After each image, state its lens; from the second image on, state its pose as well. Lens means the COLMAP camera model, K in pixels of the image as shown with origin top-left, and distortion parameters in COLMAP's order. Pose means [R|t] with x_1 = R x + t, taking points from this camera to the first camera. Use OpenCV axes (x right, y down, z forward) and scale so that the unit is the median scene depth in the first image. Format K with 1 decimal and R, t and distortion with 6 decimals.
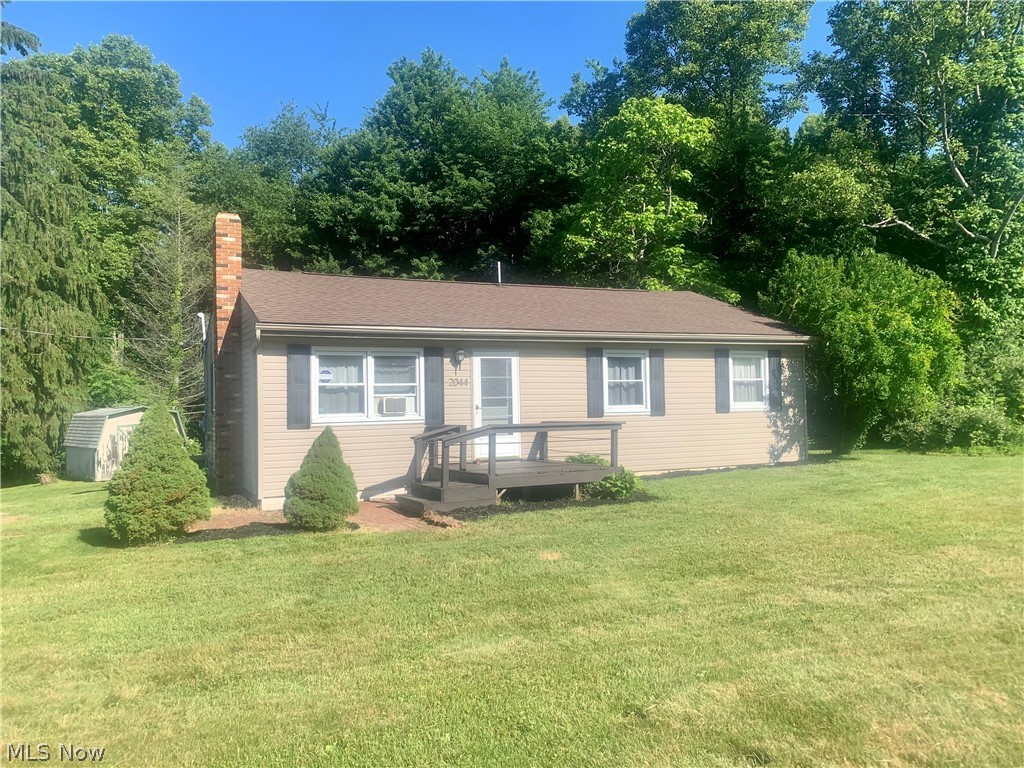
lens RADIAL K [[787.7, 0, 512.9], [0, 787.7, 379.8], [0, 0, 1]] dist [0.027066, -0.002604]
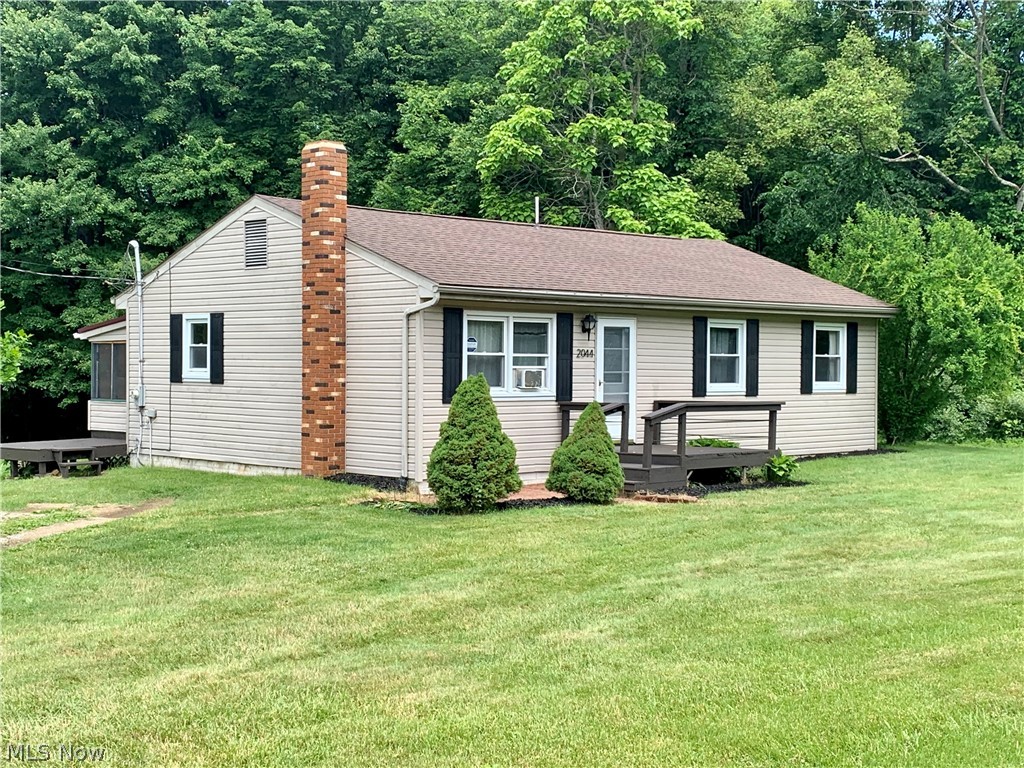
lens RADIAL K [[1434.6, 0, 511.3], [0, 1434.6, 385.6], [0, 0, 1]] dist [0.053165, 0.000000]
pose [[0.953512, 0.021581, 0.300582, -0.626050], [-0.033944, 0.998776, 0.035970, -0.016265], [-0.299438, -0.044500, 0.953077, -0.494335]]
